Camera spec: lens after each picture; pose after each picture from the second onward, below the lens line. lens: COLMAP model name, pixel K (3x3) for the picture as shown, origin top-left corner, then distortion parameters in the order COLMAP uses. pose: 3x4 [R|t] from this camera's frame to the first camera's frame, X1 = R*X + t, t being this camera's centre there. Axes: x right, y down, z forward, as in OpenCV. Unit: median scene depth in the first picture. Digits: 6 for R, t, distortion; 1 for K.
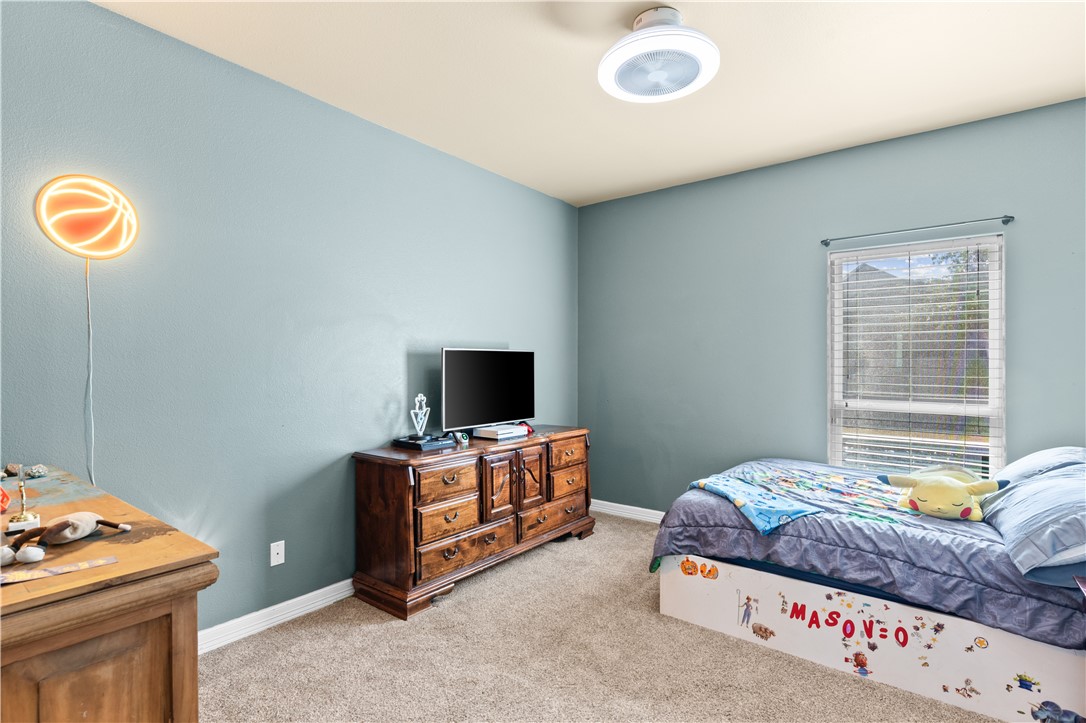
lens RADIAL K [[538.3, 0, 545.3], [0, 538.3, 362.4], [0, 0, 1]] dist [-0.003197, -0.000515]
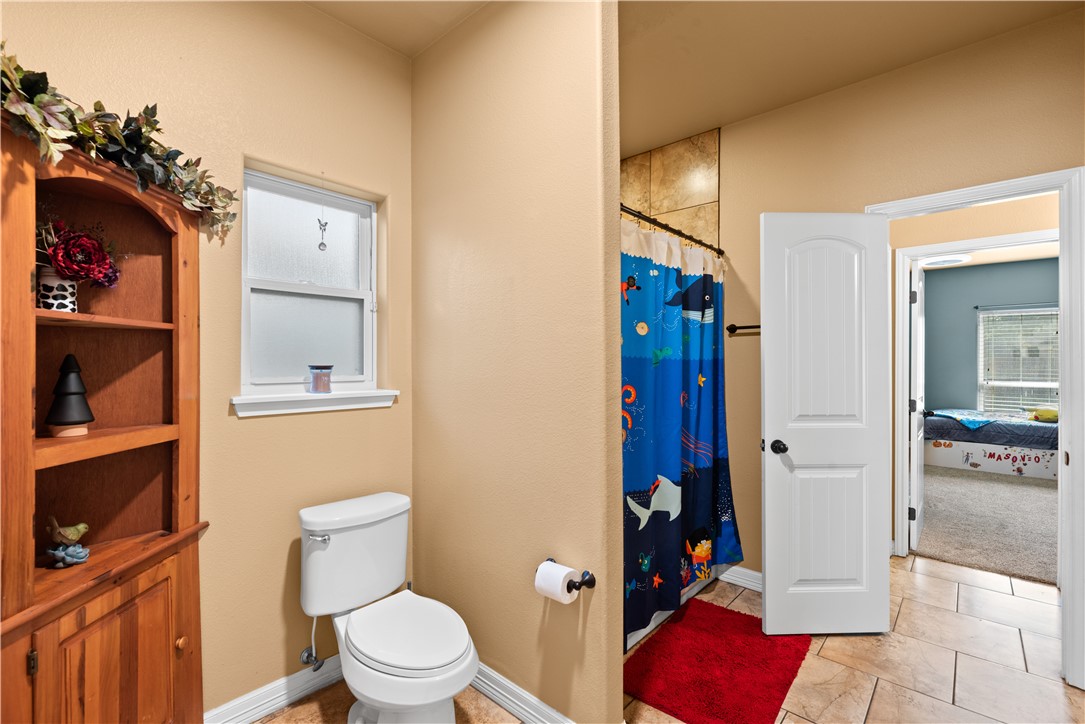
lens RADIAL K [[485.2, 0, 539.5], [0, 485.2, 361.5], [0, 0, 1]] dist [0.000983, -0.000070]
pose [[0.997159, 0.002374, -0.075287, -1.669781], [-0.002237, 0.999996, 0.001911, -0.014188], [0.075291, -0.001737, 0.997160, -1.665928]]
